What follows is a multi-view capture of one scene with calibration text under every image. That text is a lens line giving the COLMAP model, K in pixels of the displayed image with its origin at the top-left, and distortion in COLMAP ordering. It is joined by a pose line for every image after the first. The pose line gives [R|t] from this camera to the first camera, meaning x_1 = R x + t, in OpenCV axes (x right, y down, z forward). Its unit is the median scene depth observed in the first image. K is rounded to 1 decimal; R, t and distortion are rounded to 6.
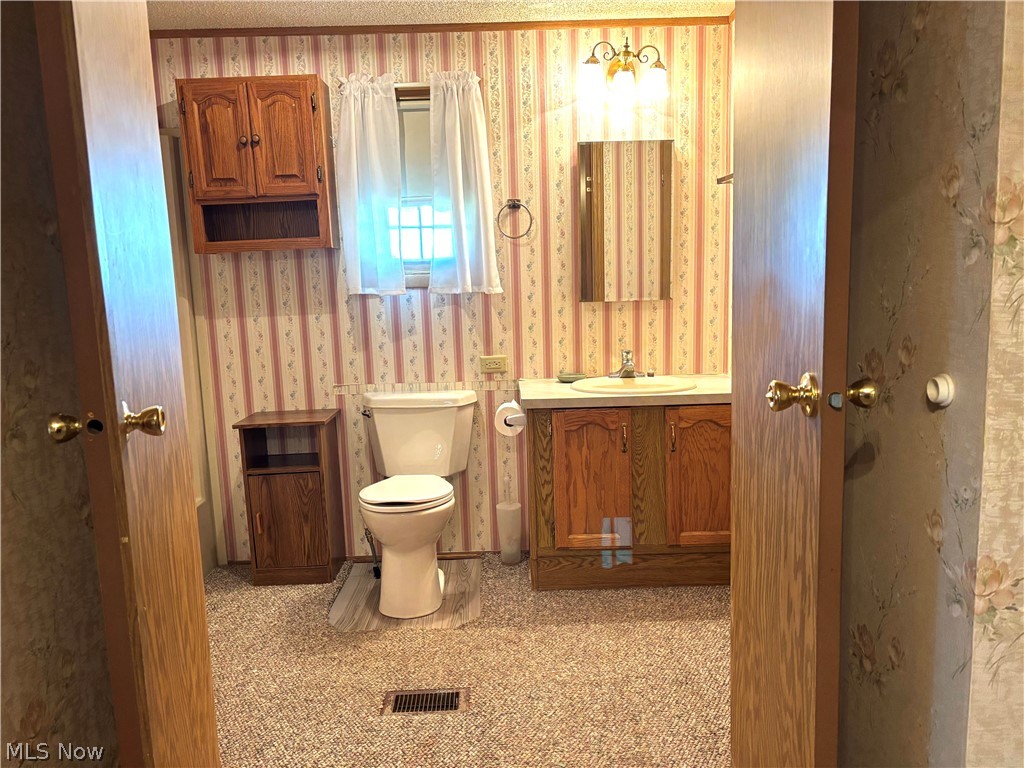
lens RADIAL K [[766.9, 0, 517.2], [0, 766.9, 388.0], [0, 0, 1]] dist [0.062452, -0.005903]
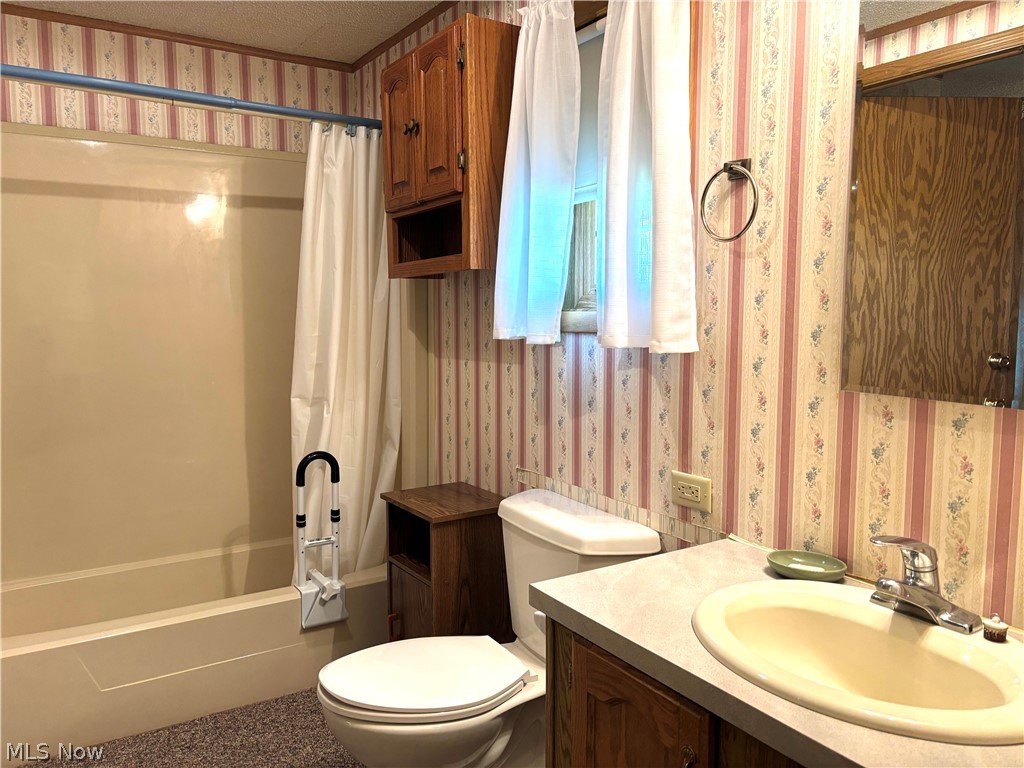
lens RADIAL K [[766.9, 0, 518.5], [0, 766.9, 376.1], [0, 0, 1]] dist [0.062452, -0.005903]
pose [[0.530565, 0.103271, -0.841330, 0.329692], [-0.142806, 0.989253, 0.031371, -0.106203], [0.835528, 0.103502, 0.539611, 0.628150]]
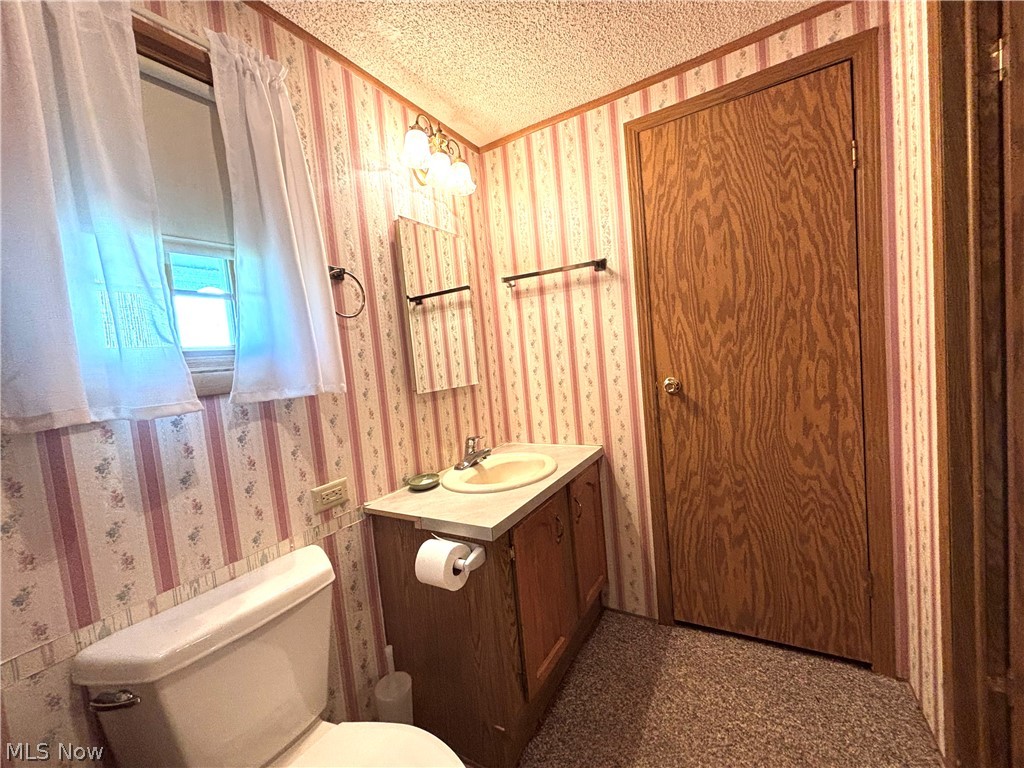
lens RADIAL K [[415.7, 0, 517.5], [0, 415.7, 382.0], [0, 0, 1]] dist [0.002291, -0.001068]
pose [[0.524130, -0.076357, 0.848208, -0.255481], [0.198664, 0.979457, -0.034587, -0.085224], [-0.828143, 0.186637, 0.528532, 0.646905]]
